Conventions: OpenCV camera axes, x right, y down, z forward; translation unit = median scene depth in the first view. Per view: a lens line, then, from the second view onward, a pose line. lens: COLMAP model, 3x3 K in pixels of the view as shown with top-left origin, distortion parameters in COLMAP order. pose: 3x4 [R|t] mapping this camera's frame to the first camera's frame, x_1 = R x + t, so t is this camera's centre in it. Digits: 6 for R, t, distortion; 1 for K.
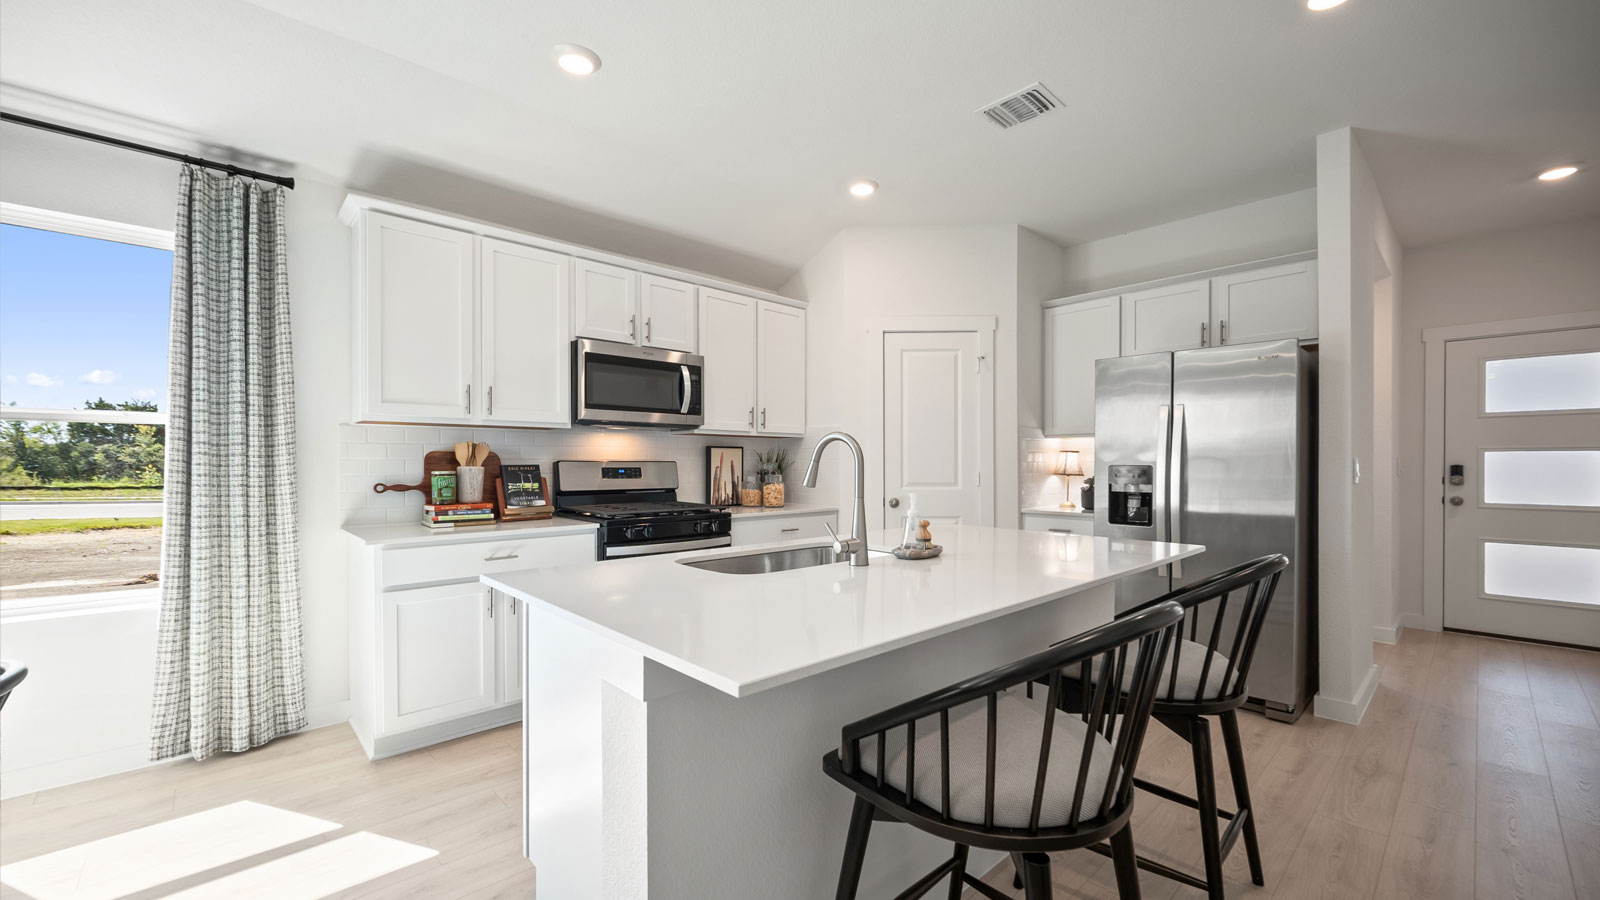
lens RADIAL K [[629.9, 0, 804.7], [0, 629.9, 463.1], [0, 0, 1]] dist [-0.000349, 0.000032]
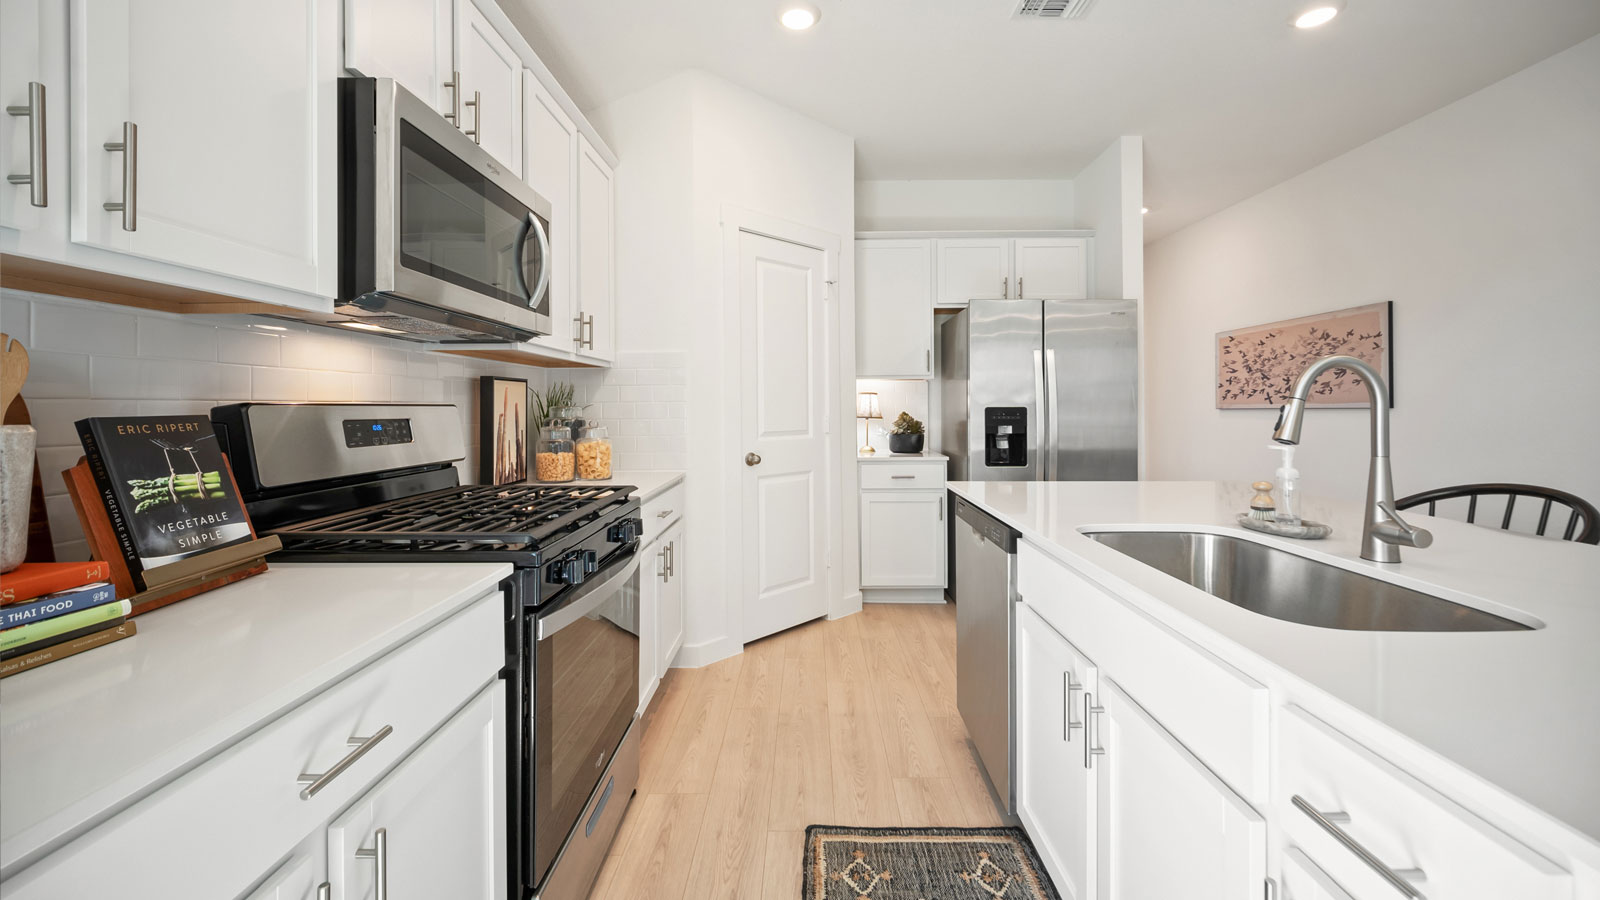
lens RADIAL K [[626.5, 0, 799.6], [0, 626.5, 408.8], [0, 0, 1]] dist [-0.000970, -0.000199]
pose [[0.689008, -0.007243, 0.724718, -0.404648], [0.005654, 0.999973, 0.004619, -0.000586], [-0.724732, 0.000914, 0.689030, 0.500871]]
